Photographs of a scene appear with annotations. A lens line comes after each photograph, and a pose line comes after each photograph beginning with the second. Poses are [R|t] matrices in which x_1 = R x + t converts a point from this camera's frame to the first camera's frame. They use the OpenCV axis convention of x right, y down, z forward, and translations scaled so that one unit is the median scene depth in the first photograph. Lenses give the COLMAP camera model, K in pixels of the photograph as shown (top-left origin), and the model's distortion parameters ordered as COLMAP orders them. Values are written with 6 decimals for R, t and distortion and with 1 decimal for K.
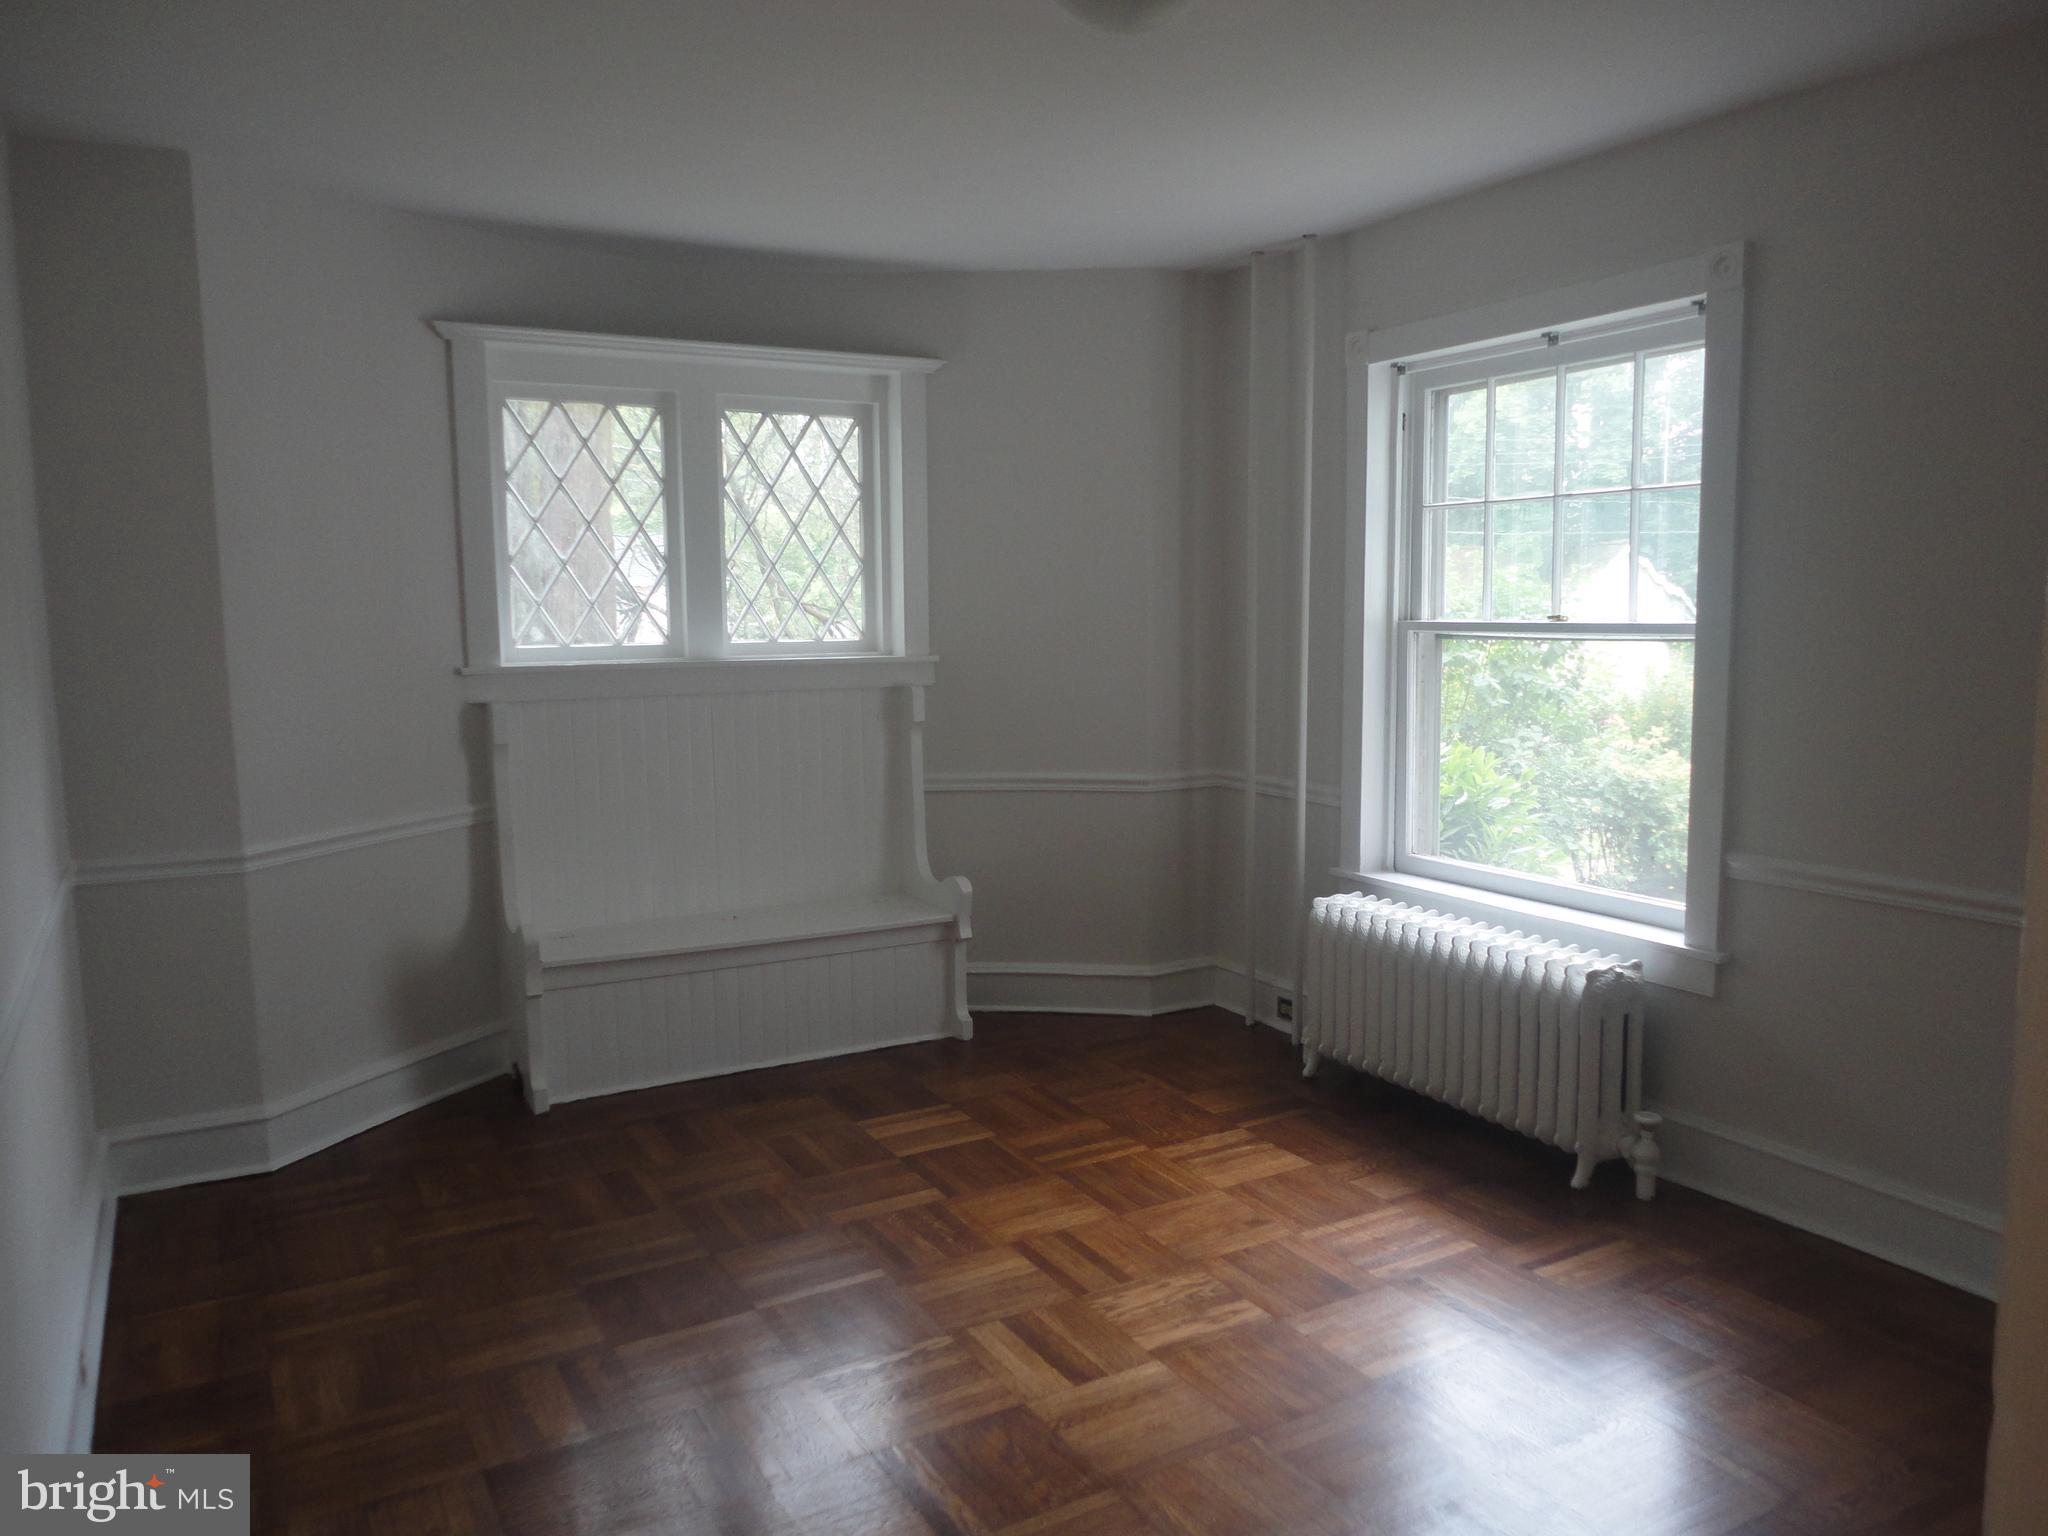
lens RADIAL K [[1489.9, 0, 1022.9], [0, 1489.9, 748.4], [0, 0, 1]] dist [0.006739, 0.007286]
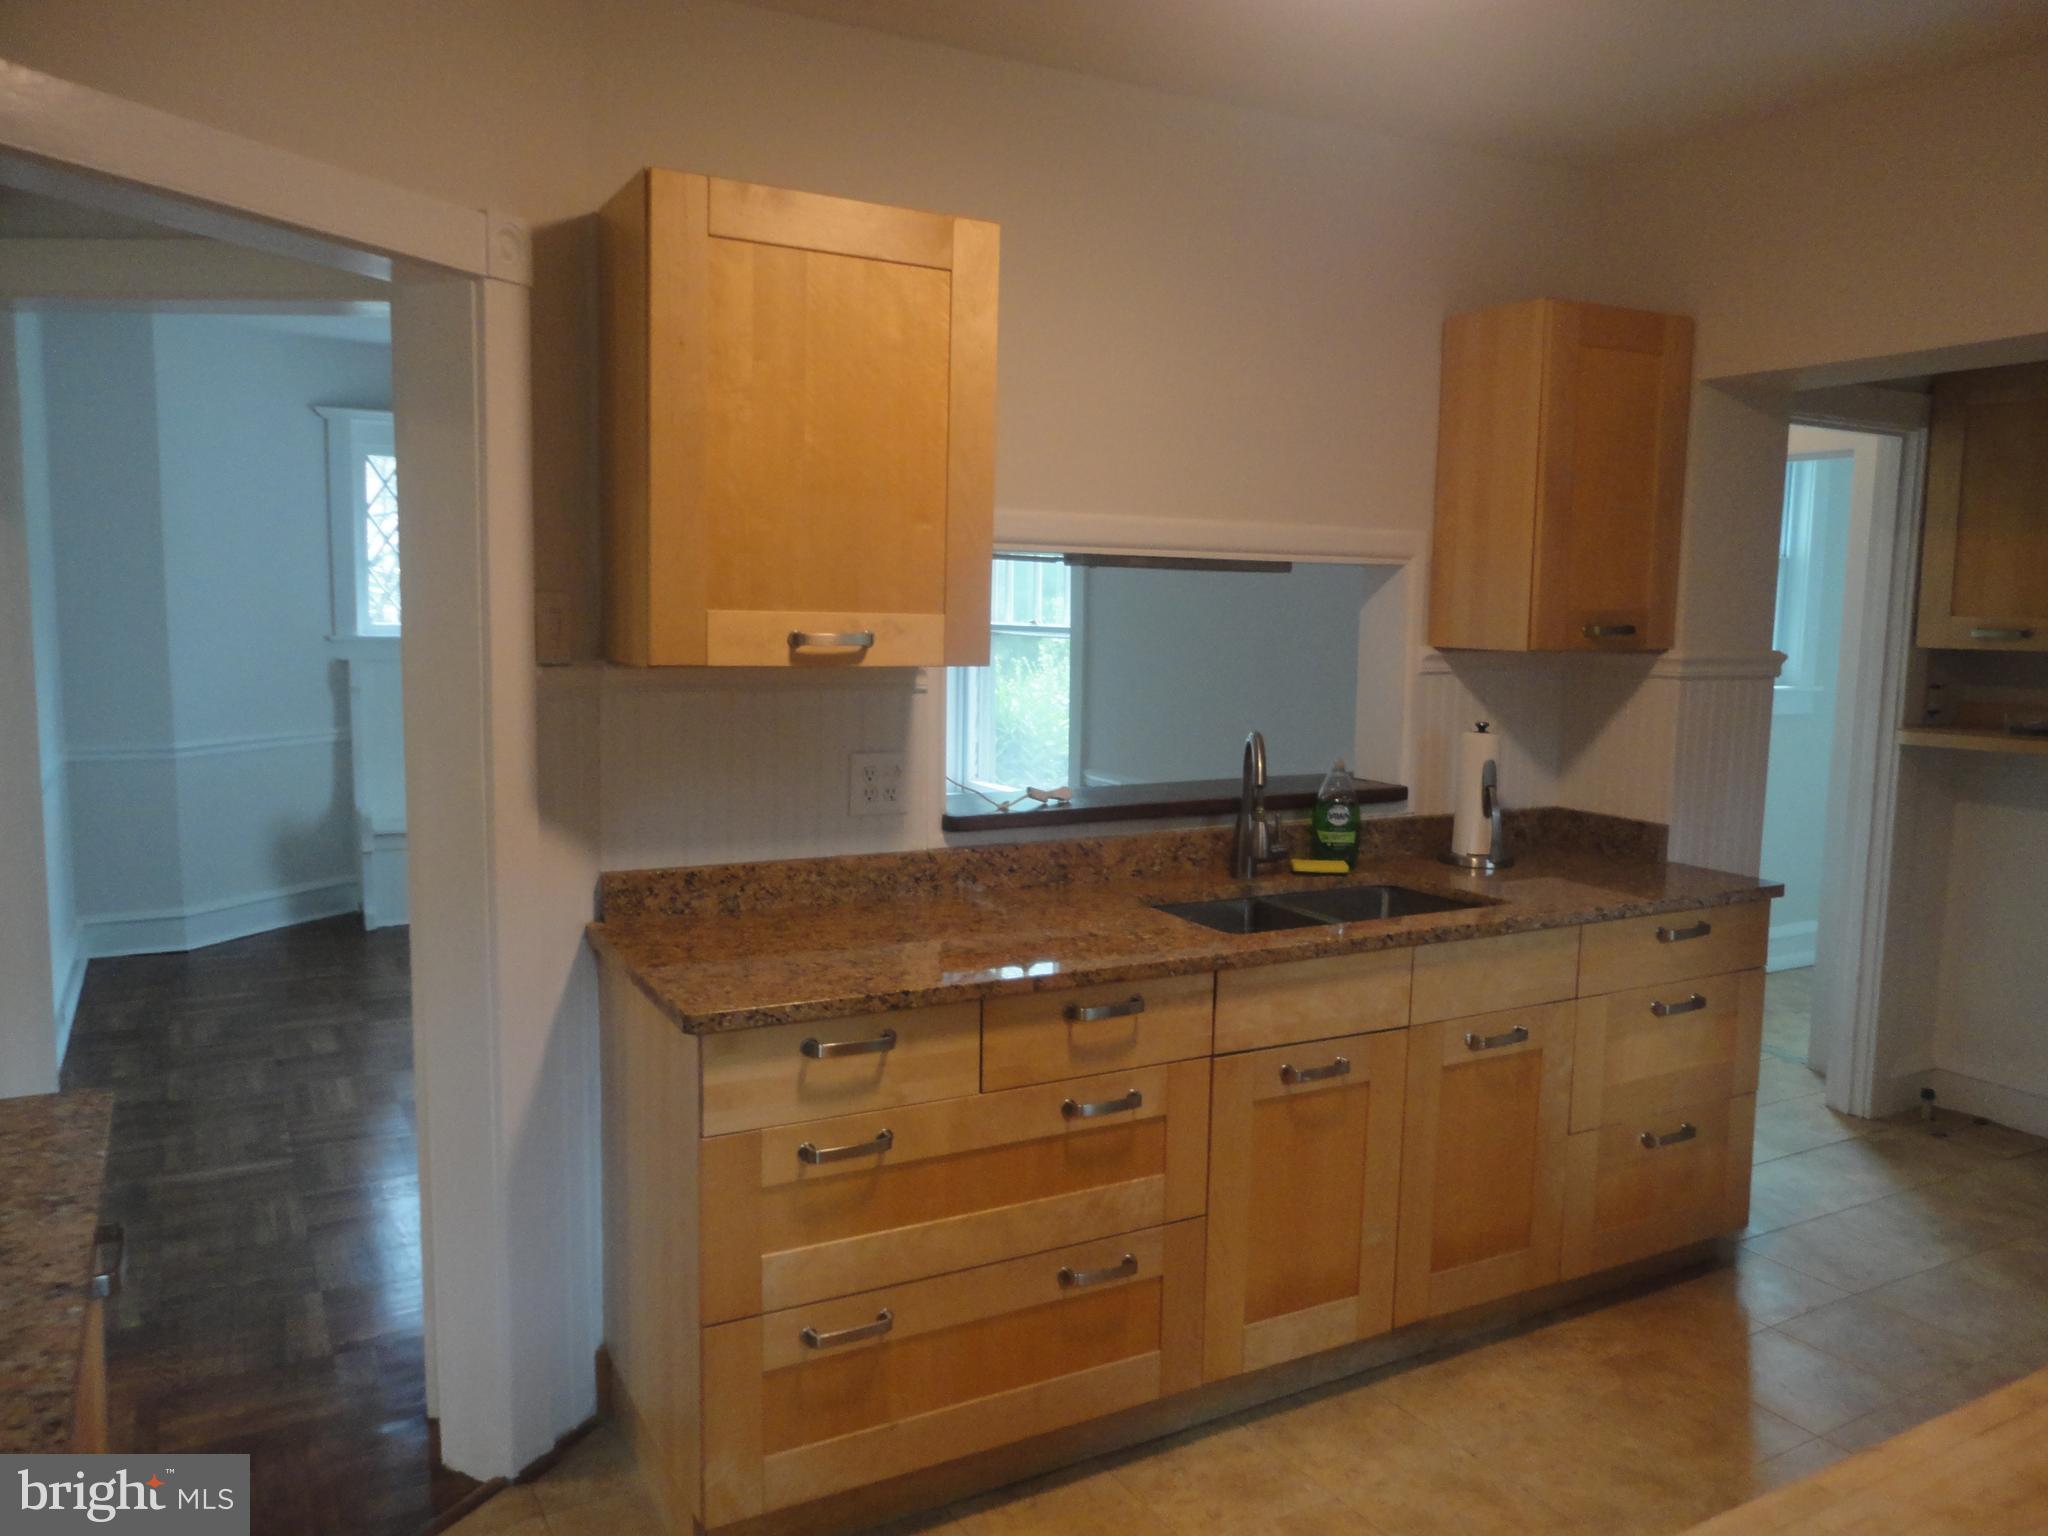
lens RADIAL K [[1489.9, 0, 1016.5], [0, 1489.9, 751.9], [0, 0, 1]] dist [0.006739, 0.007286]
pose [[0.999519, 0.030733, -0.004035, 0.334787], [-0.030732, 0.999528, 0.000495, 0.042437], [0.004049, -0.000371, 0.999992, -0.515302]]
